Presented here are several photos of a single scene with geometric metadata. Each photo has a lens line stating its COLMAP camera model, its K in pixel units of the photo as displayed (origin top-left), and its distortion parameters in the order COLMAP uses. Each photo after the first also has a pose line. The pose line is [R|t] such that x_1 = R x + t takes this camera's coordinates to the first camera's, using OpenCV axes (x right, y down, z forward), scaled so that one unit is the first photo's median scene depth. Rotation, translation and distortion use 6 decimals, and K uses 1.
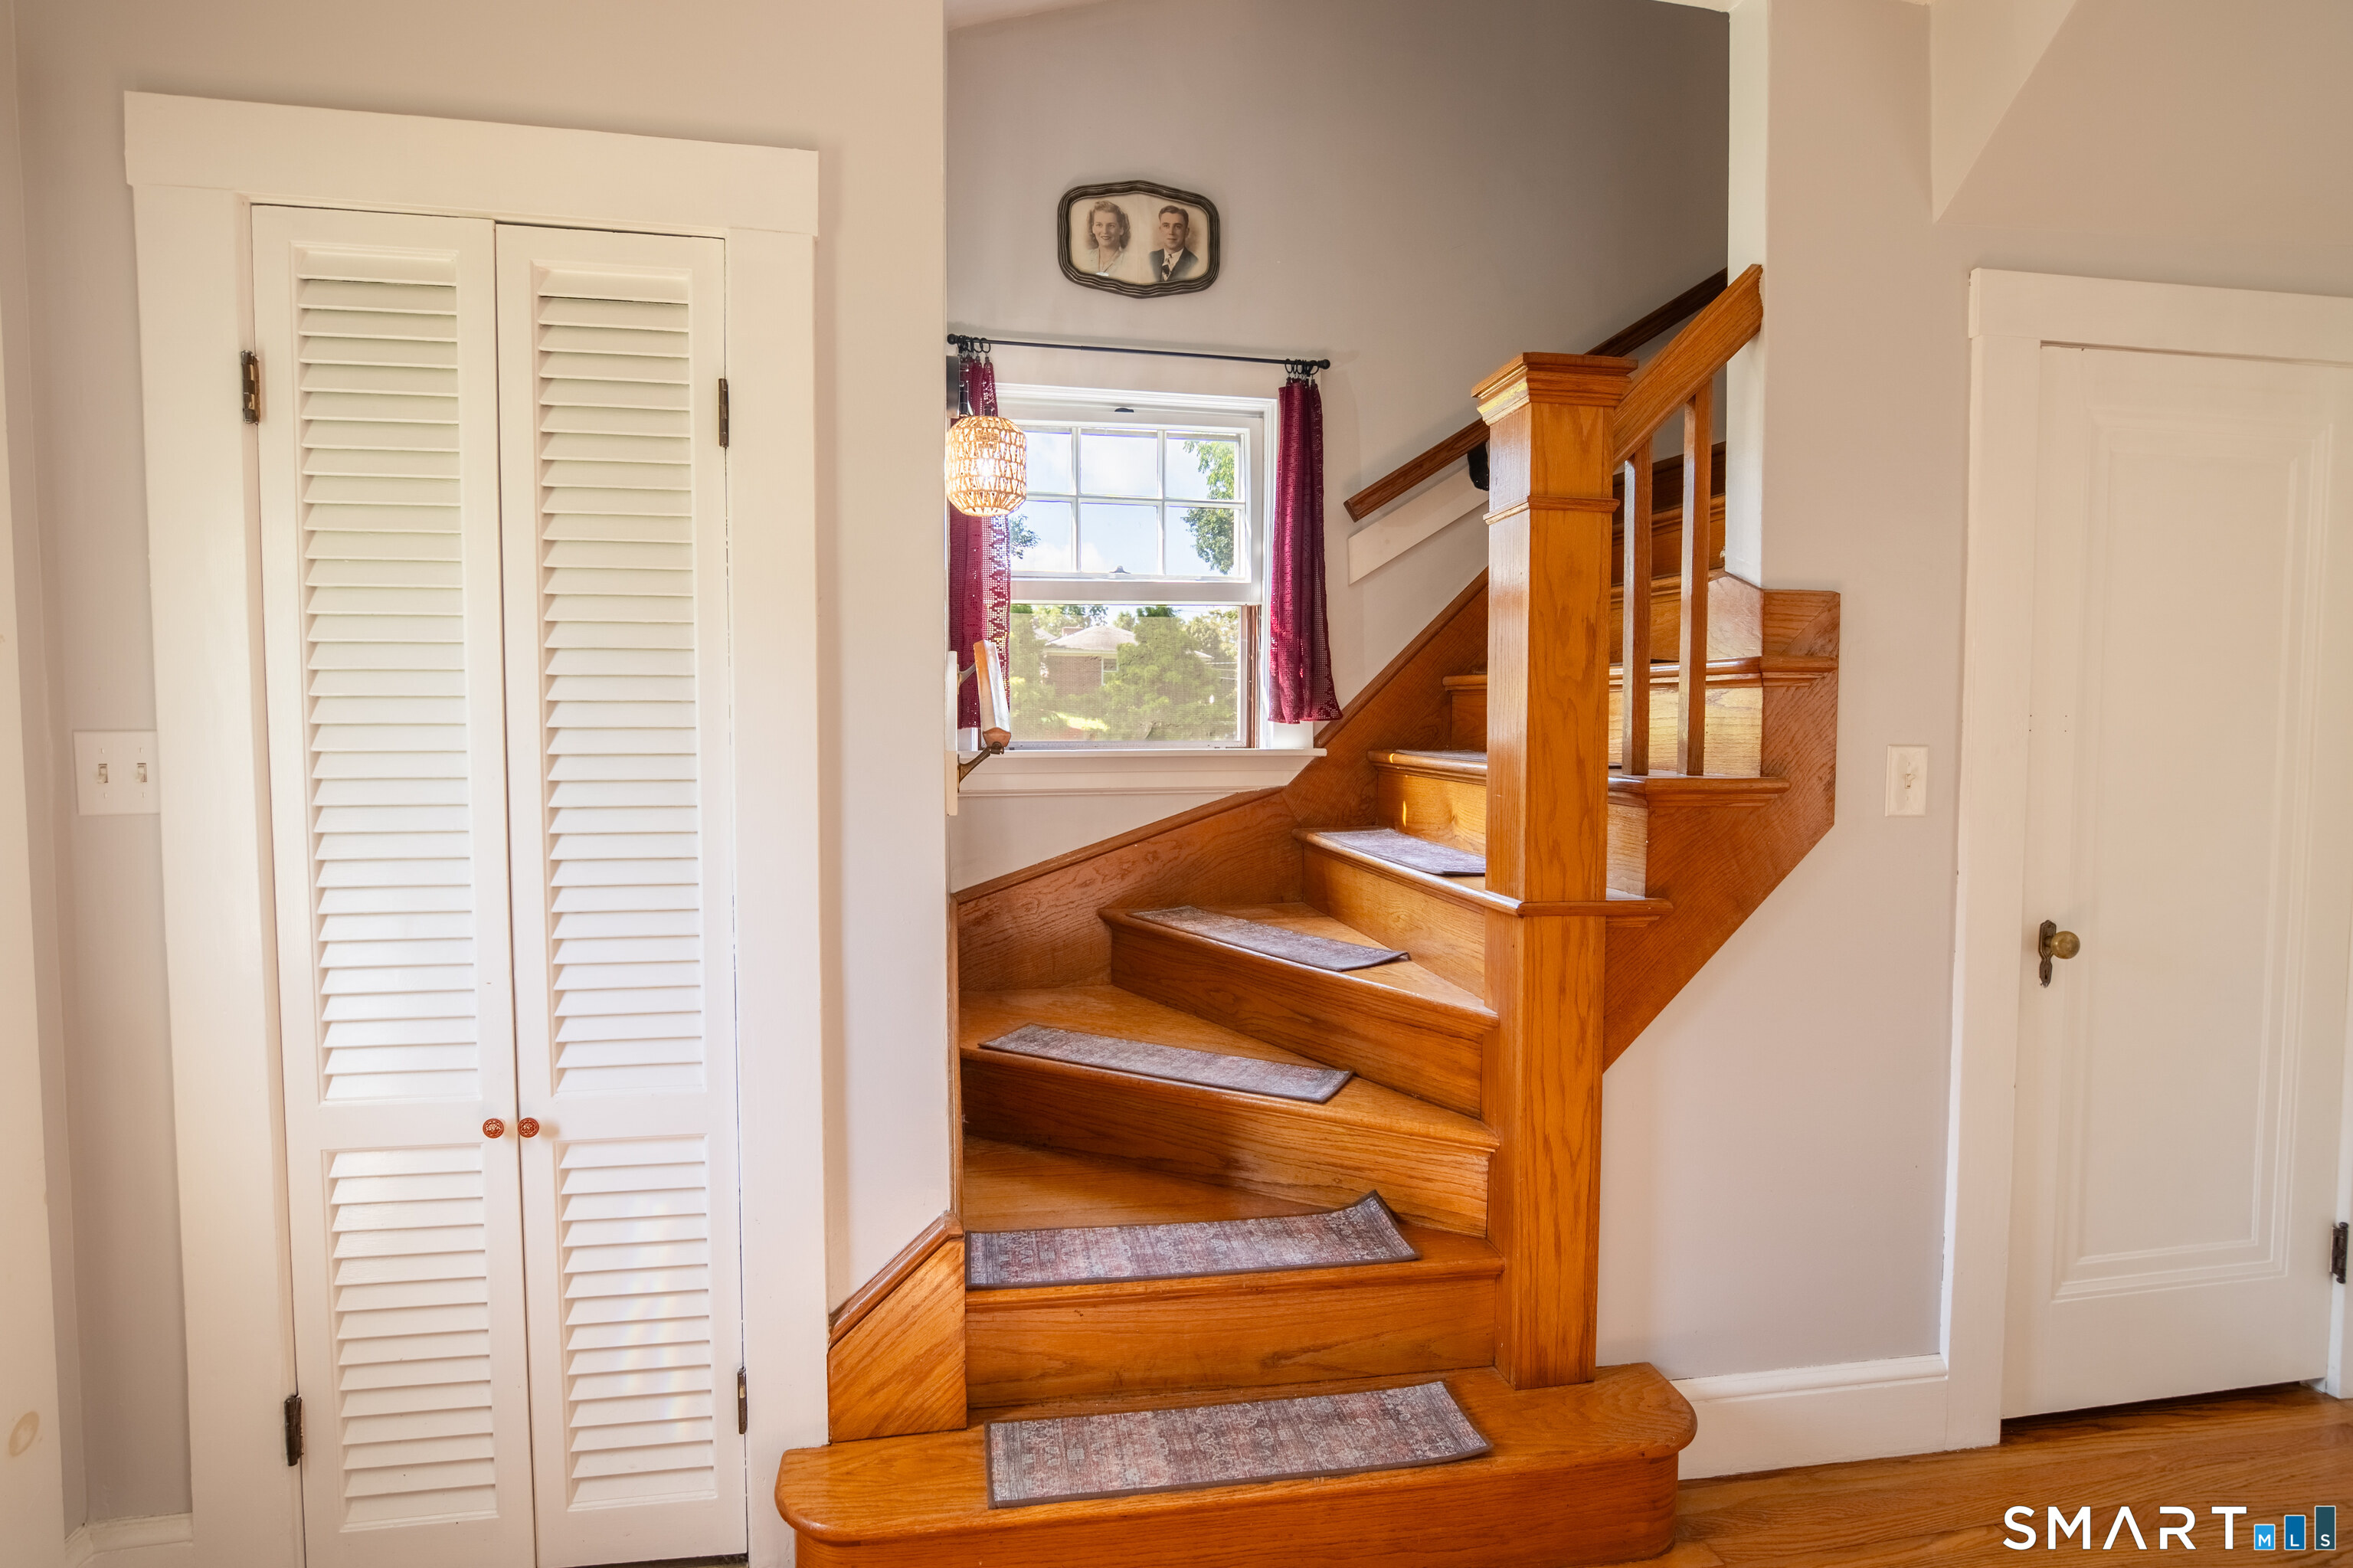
lens RADIAL K [[1161.0, 0, 1176.5], [0, 1161.0, 784.0], [0, 0, 1]] dist [-0.001042, 0.000076]
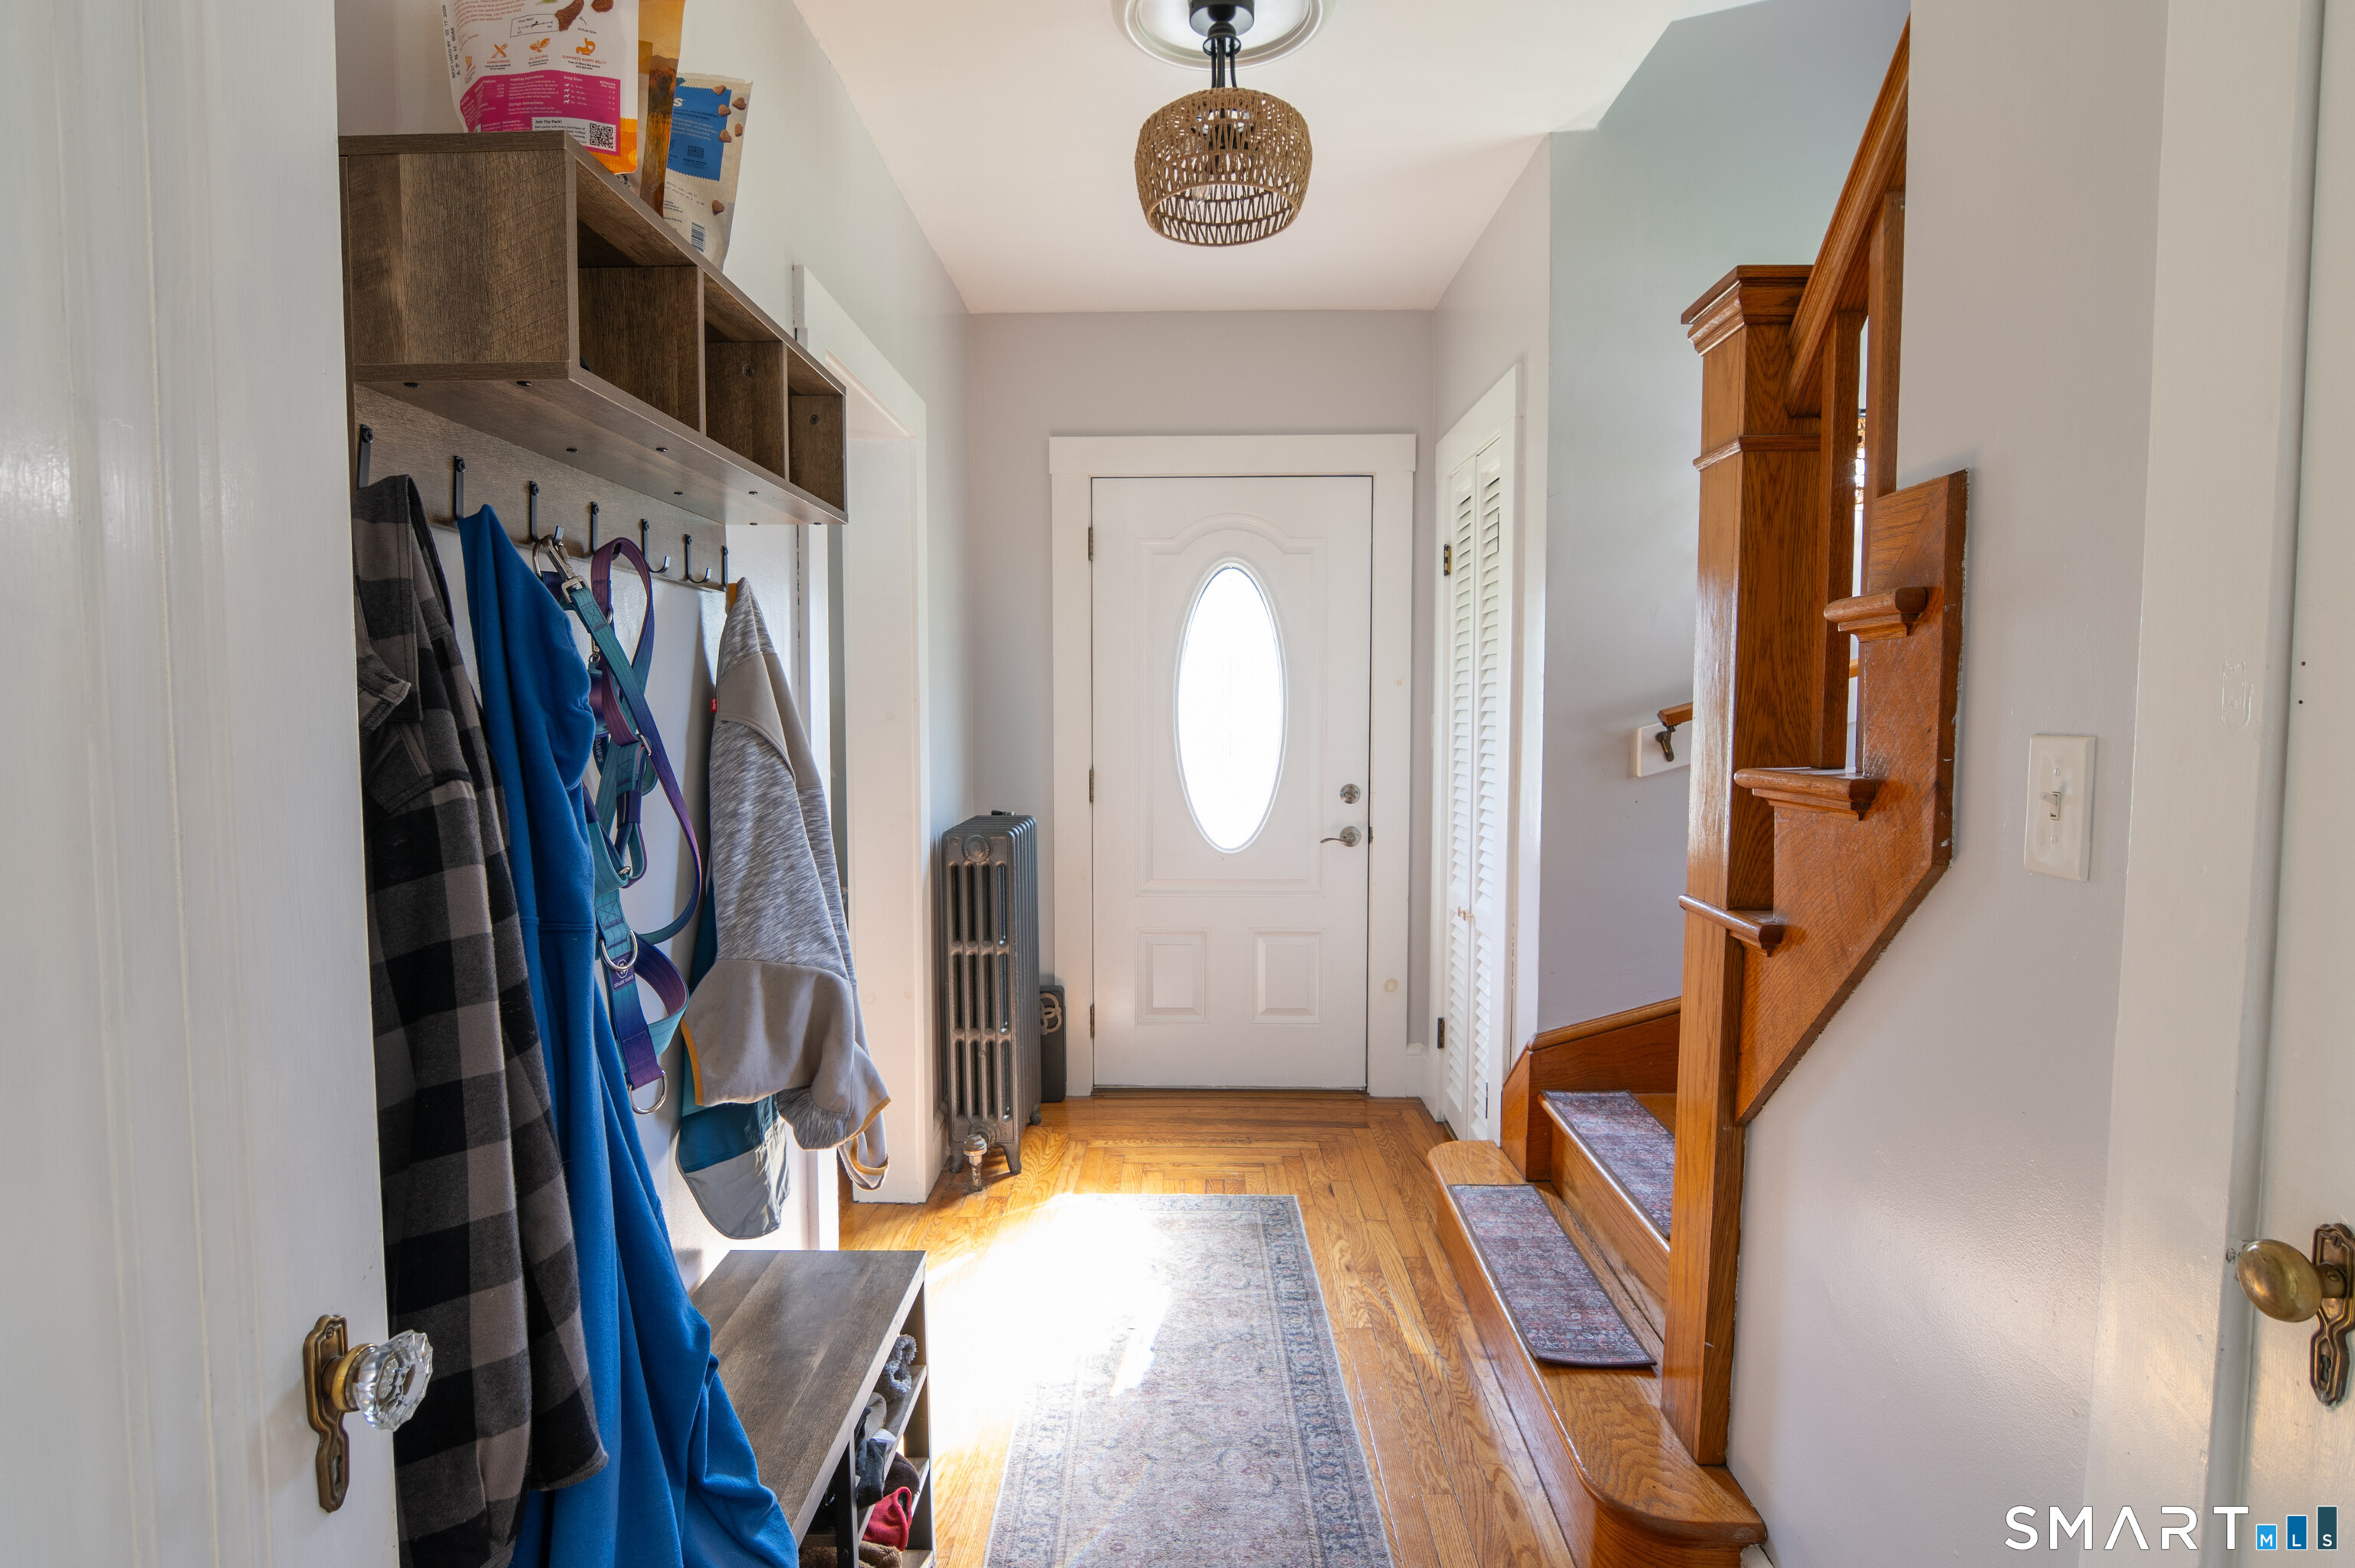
lens RADIAL K [[1161.8, 0, 1177.5], [0, 1161.8, 784.0], [0, 0, 1]] dist [-0.001042, 0.000076]
pose [[-0.179407, 0.059286, -0.981987, 1.263391], [-0.042399, 0.996789, 0.067926, -0.031631], [0.982861, 0.053822, -0.176317, 0.753926]]
